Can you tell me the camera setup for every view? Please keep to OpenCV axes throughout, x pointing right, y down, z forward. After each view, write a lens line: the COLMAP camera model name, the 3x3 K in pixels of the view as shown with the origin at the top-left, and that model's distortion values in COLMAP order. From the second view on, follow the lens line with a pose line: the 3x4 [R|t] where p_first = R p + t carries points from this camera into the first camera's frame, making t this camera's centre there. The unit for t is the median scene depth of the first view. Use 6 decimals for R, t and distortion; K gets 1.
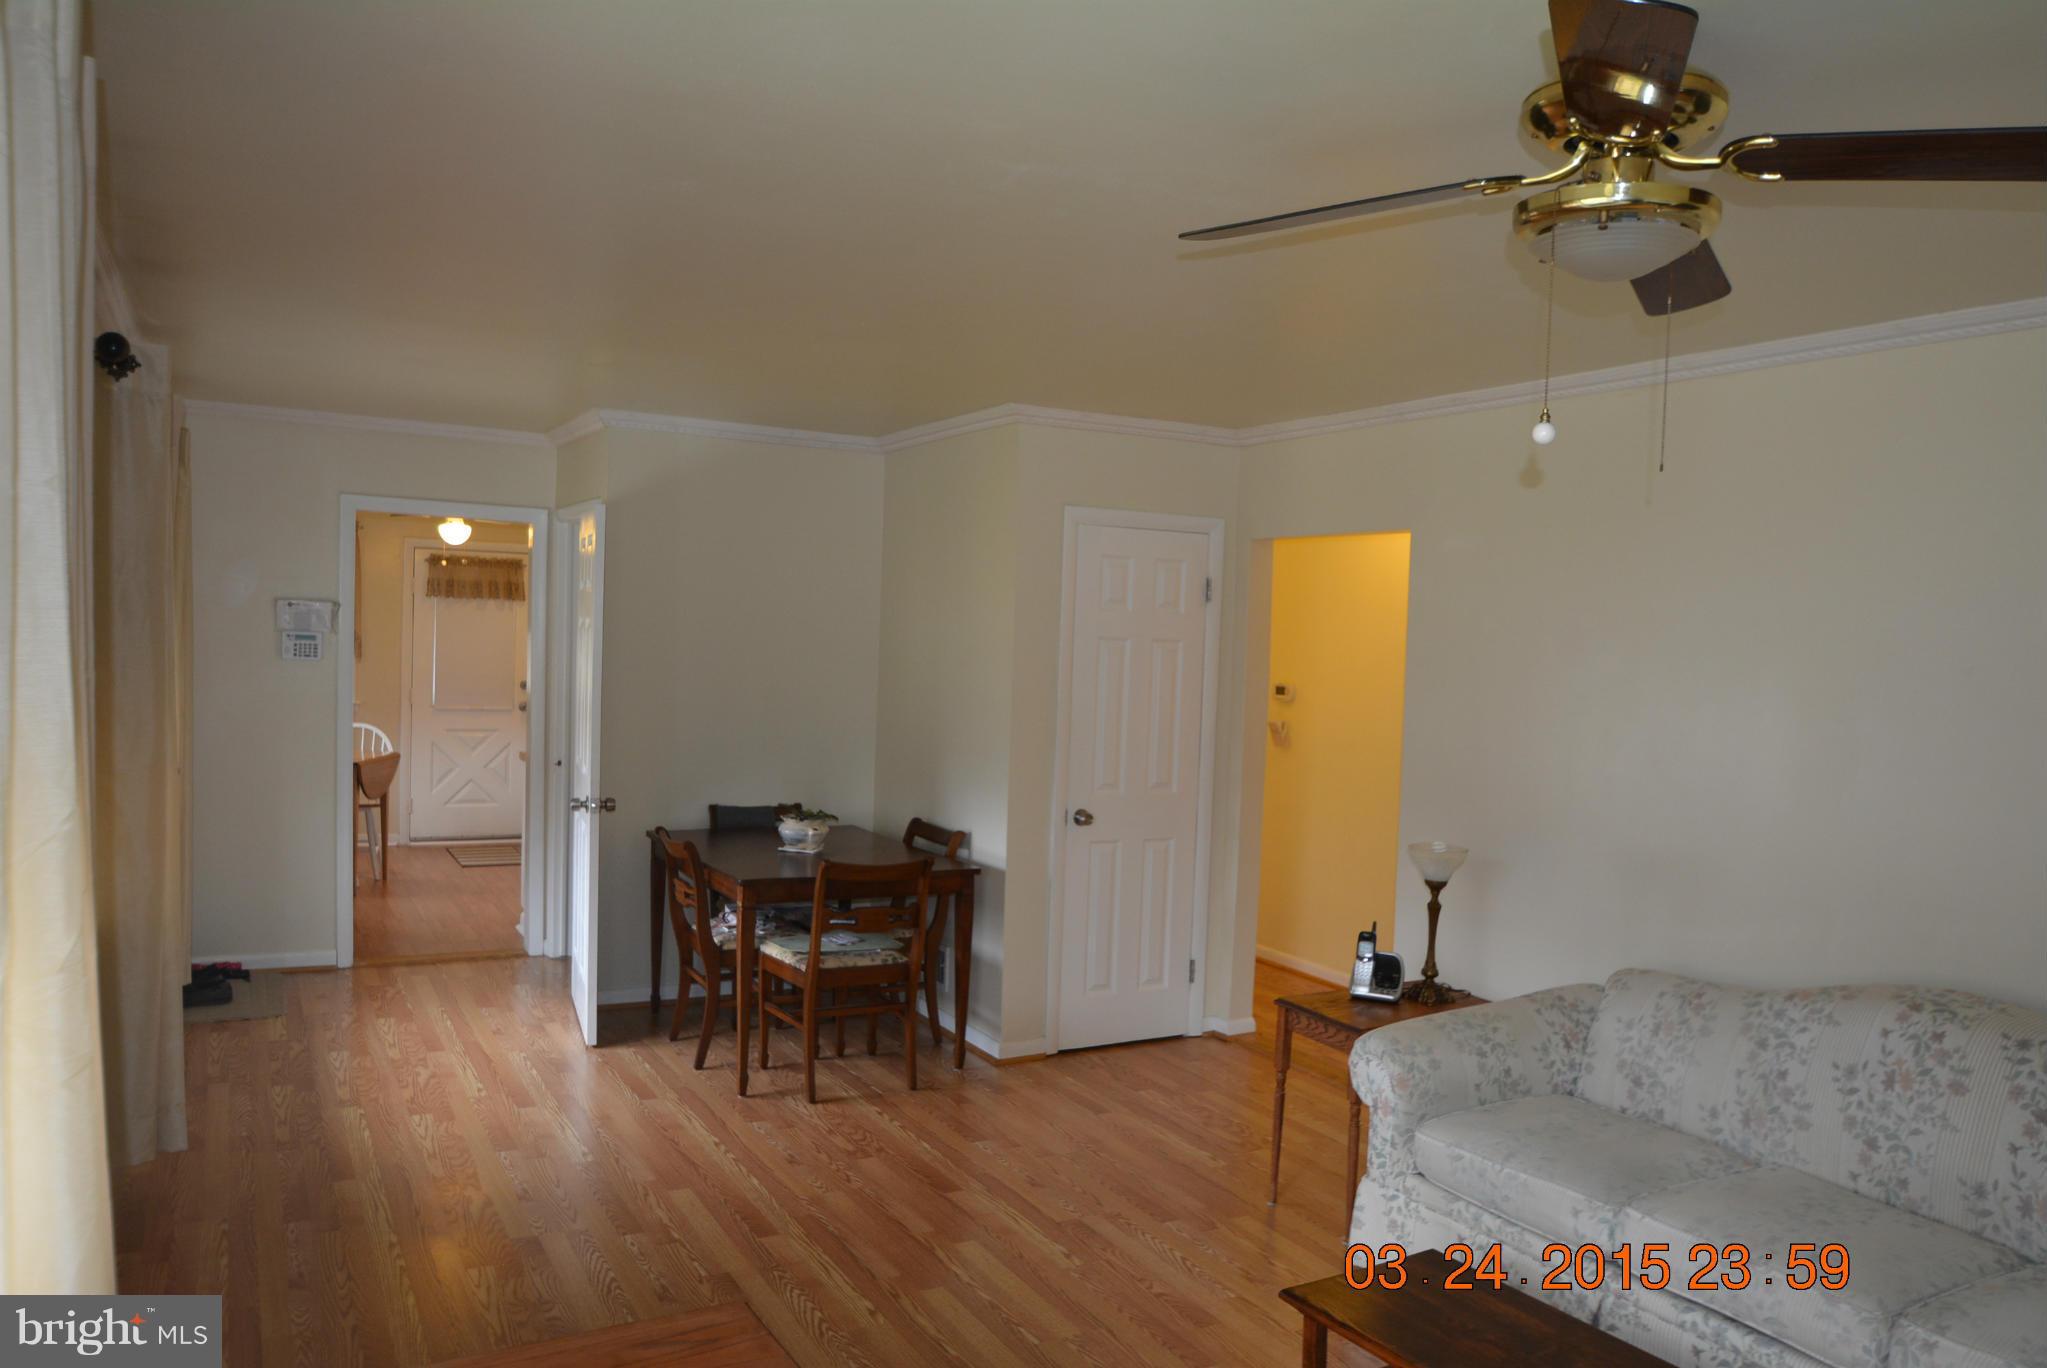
lens RADIAL K [[1440.3, 0, 1031.1], [0, 1440.3, 689.1], [0, 0, 1]] dist [-0.029976, 0.004362]
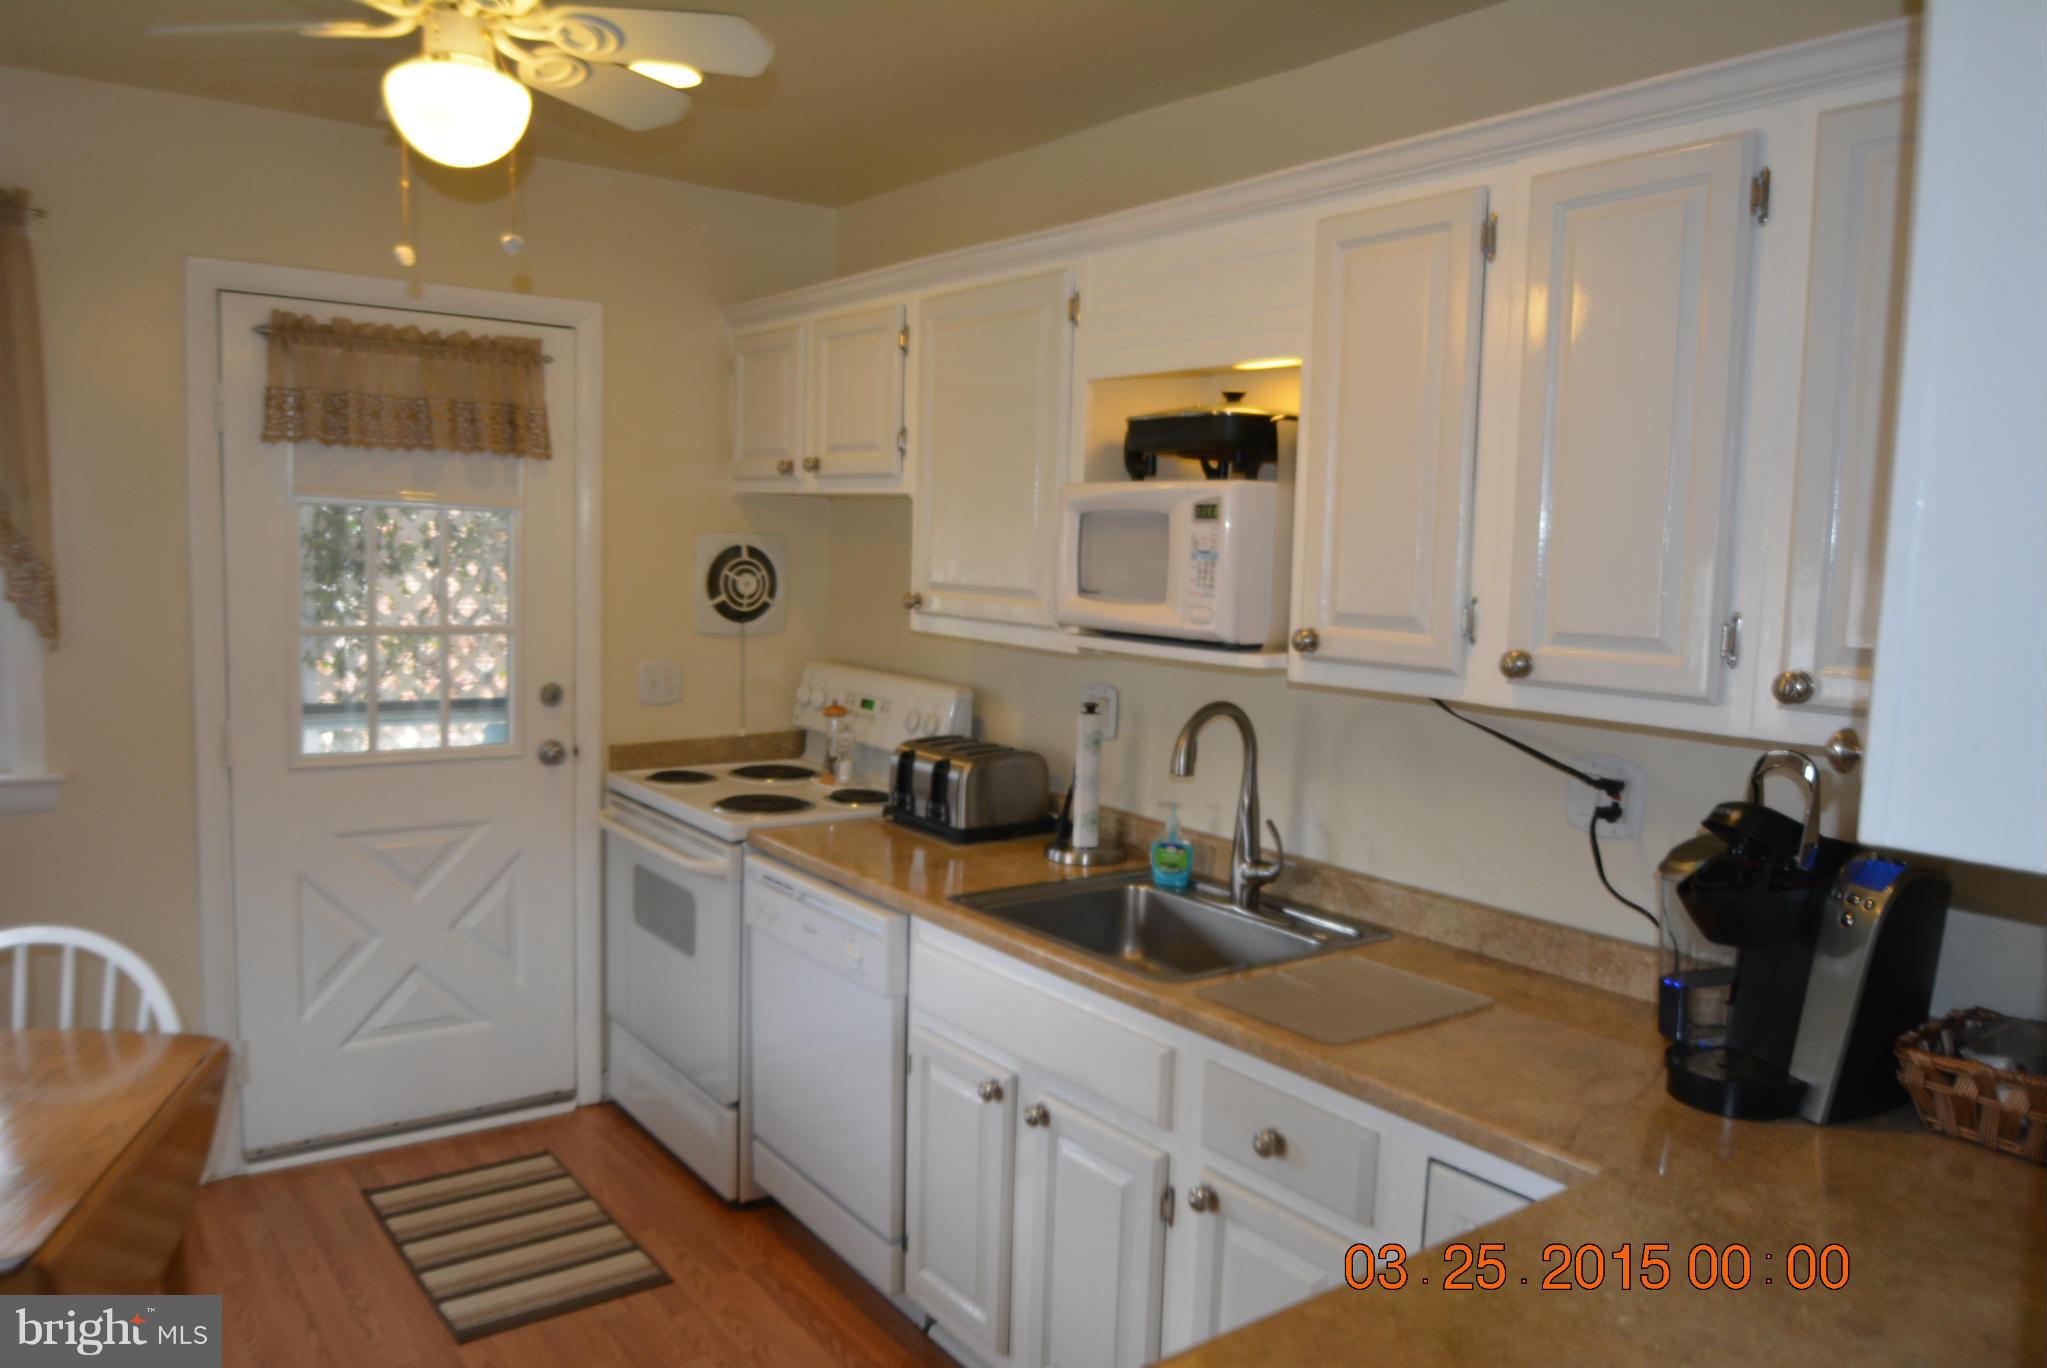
lens RADIAL K [[1440.3, 0, 1031.1], [0, 1440.3, 689.1], [0, 0, 1]] dist [-0.029976, 0.004362]
pose [[0.990981, 0.004268, 0.133937, -0.286200], [-0.019941, 0.993061, 0.115895, -0.049193], [-0.132513, -0.117520, 0.984190, 0.636923]]
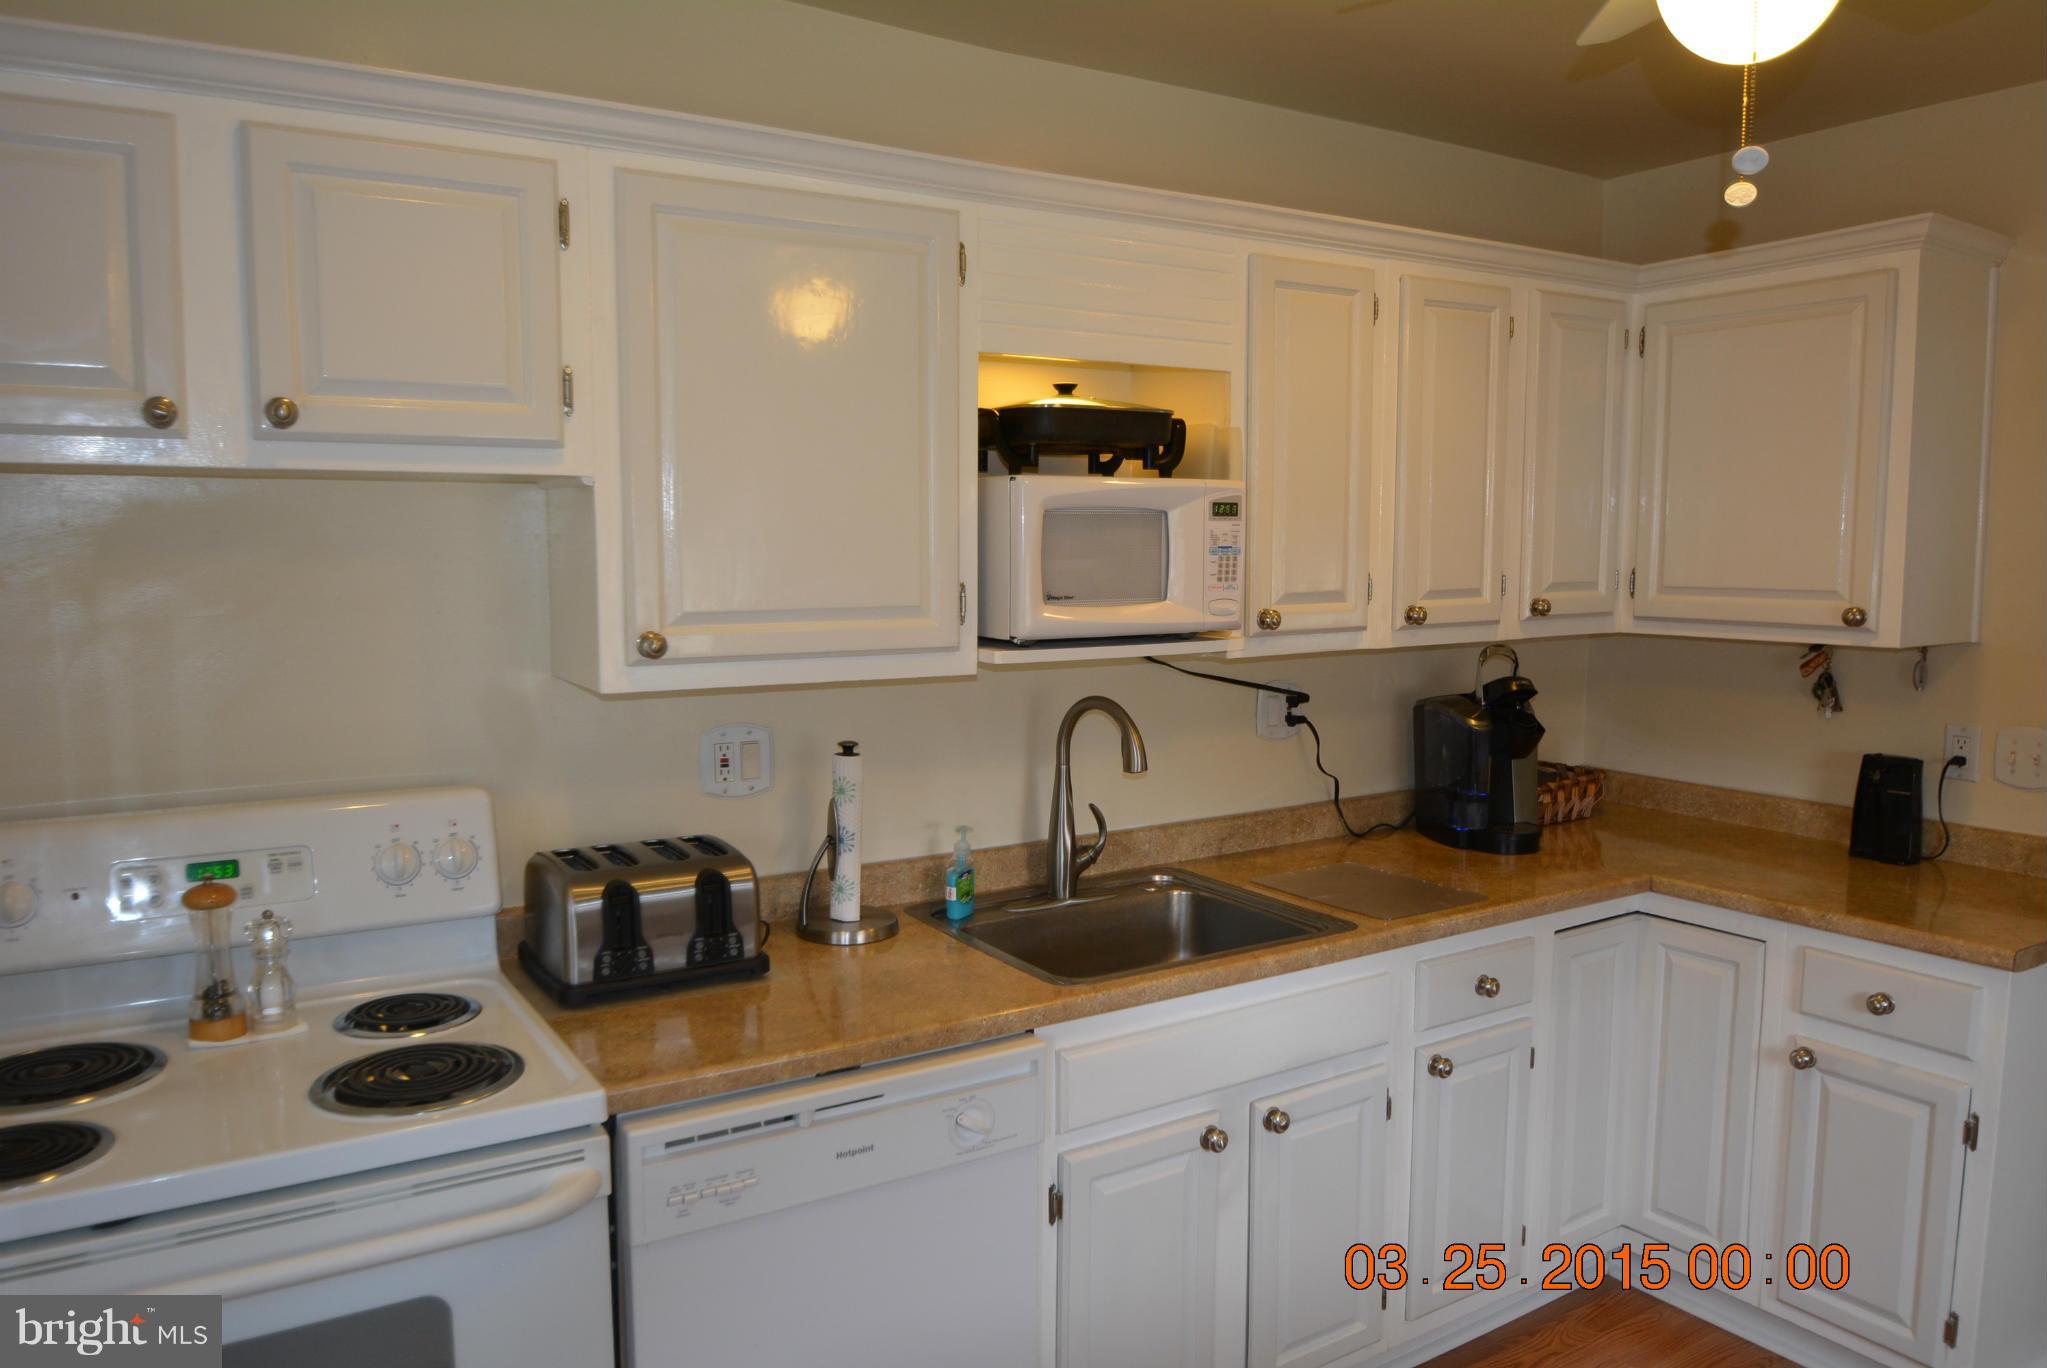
lens RADIAL K [[1440.3, 0, 1031.1], [0, 1440.3, 689.1], [0, 0, 1]] dist [-0.029976, 0.004362]
pose [[-0.045803, -0.119533, 0.991773, -0.492914], [-0.011211, 0.992814, 0.119141, -0.049770], [-0.998888, -0.005662, -0.046814, 0.937651]]
